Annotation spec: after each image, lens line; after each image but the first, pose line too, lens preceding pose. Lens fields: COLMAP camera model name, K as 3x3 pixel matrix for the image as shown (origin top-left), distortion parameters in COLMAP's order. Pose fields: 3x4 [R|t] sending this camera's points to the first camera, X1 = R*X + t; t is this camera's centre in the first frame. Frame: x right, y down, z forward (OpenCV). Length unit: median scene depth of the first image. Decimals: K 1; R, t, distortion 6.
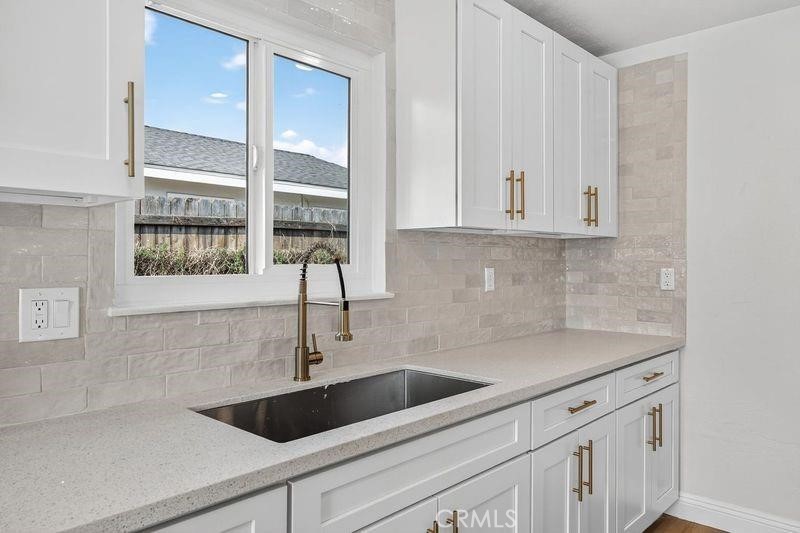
lens RADIAL K [[361.4, 0, 401.2], [0, 361.4, 265.5], [0, 0, 1]] dist [-0.001439, -0.000263]
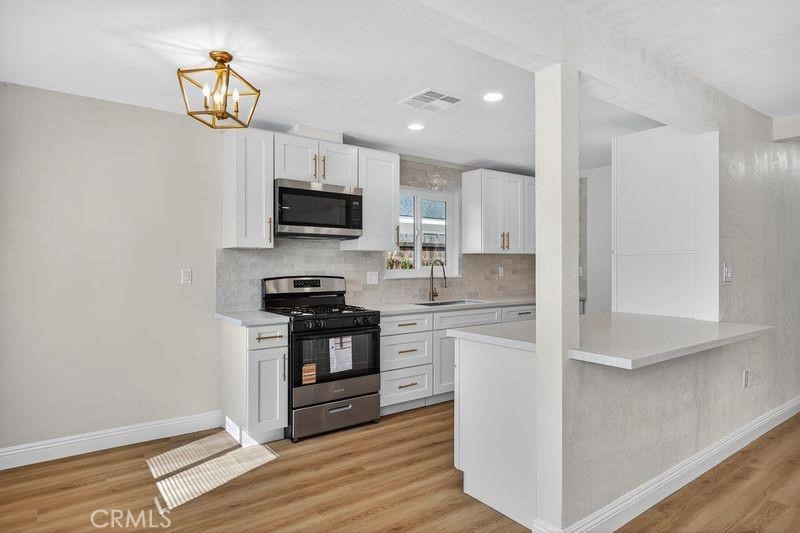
lens RADIAL K [[361.4, 0, 401.2], [0, 361.4, 265.5], [0, 0, 1]] dist [-0.001439, -0.000263]
pose [[0.964454, -0.004904, -0.264205, 0.285026], [0.001141, 0.999896, -0.014392, 0.036334], [0.264248, 0.013579, 0.964359, -1.961673]]
